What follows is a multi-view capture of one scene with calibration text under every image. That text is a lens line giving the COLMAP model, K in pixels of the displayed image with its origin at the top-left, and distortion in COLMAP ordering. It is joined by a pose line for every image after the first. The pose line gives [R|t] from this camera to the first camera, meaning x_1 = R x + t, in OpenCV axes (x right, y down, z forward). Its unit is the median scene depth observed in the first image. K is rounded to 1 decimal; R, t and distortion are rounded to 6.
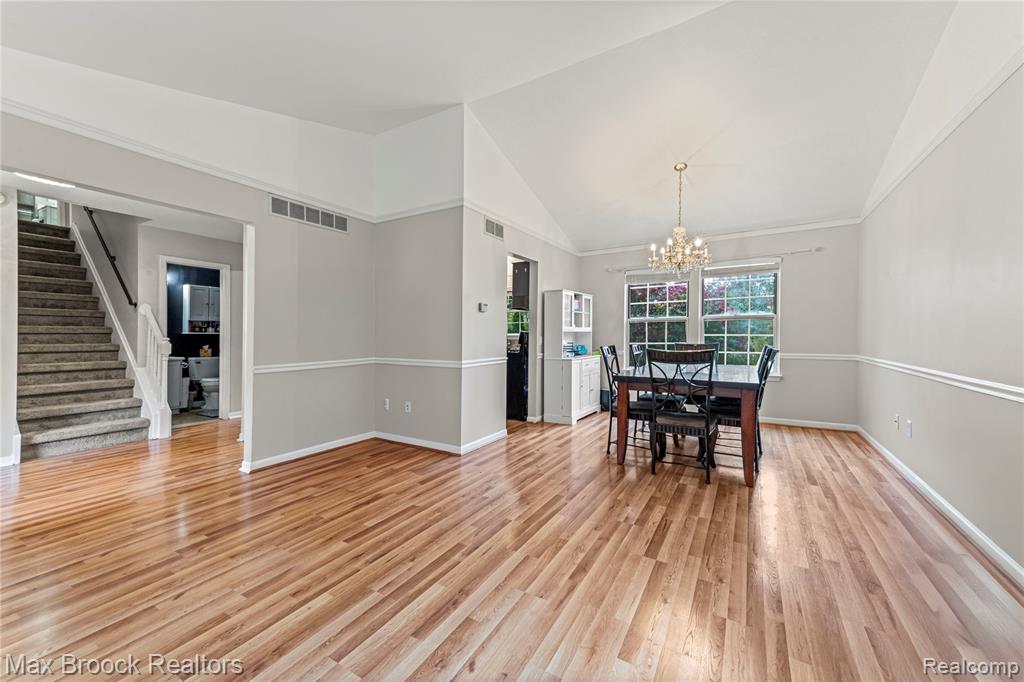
lens RADIAL K [[397.5, 0, 514.4], [0, 397.5, 330.8], [0, 0, 1]] dist [0.025082, 0.000054]
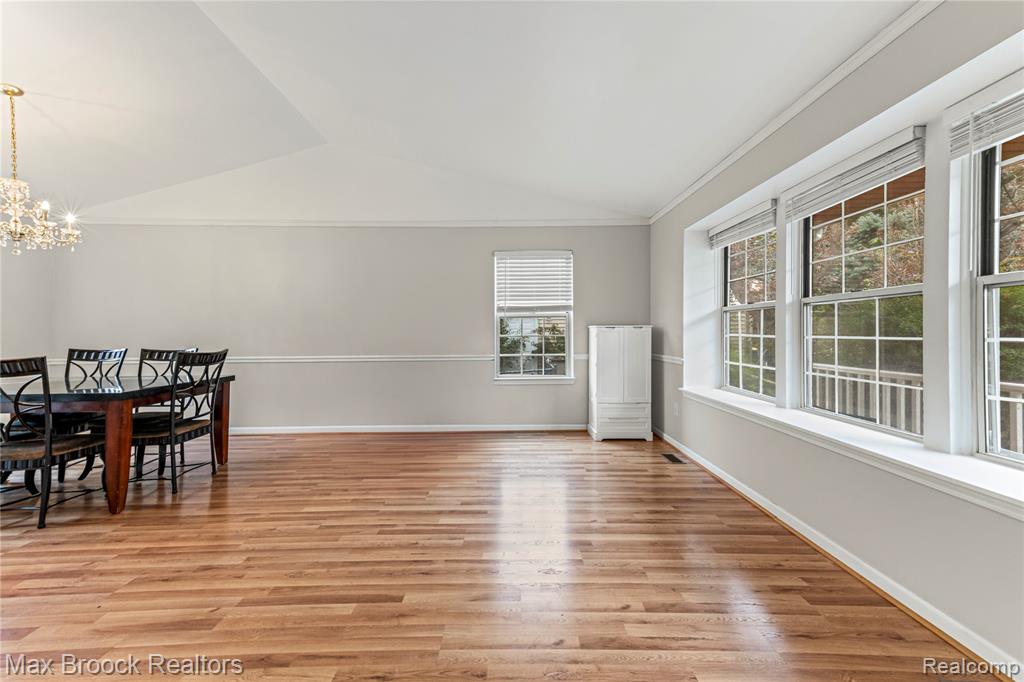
lens RADIAL K [[403.8, 0, 511.1], [0, 403.8, 344.1], [0, 0, 1]] dist [0.023905, 0.000114]
pose [[-0.510204, -0.014514, 0.859931, -1.178777], [0.000706, 0.999850, 0.017295, 0.019249], [-0.860053, 0.009431, -0.510118, 1.197457]]
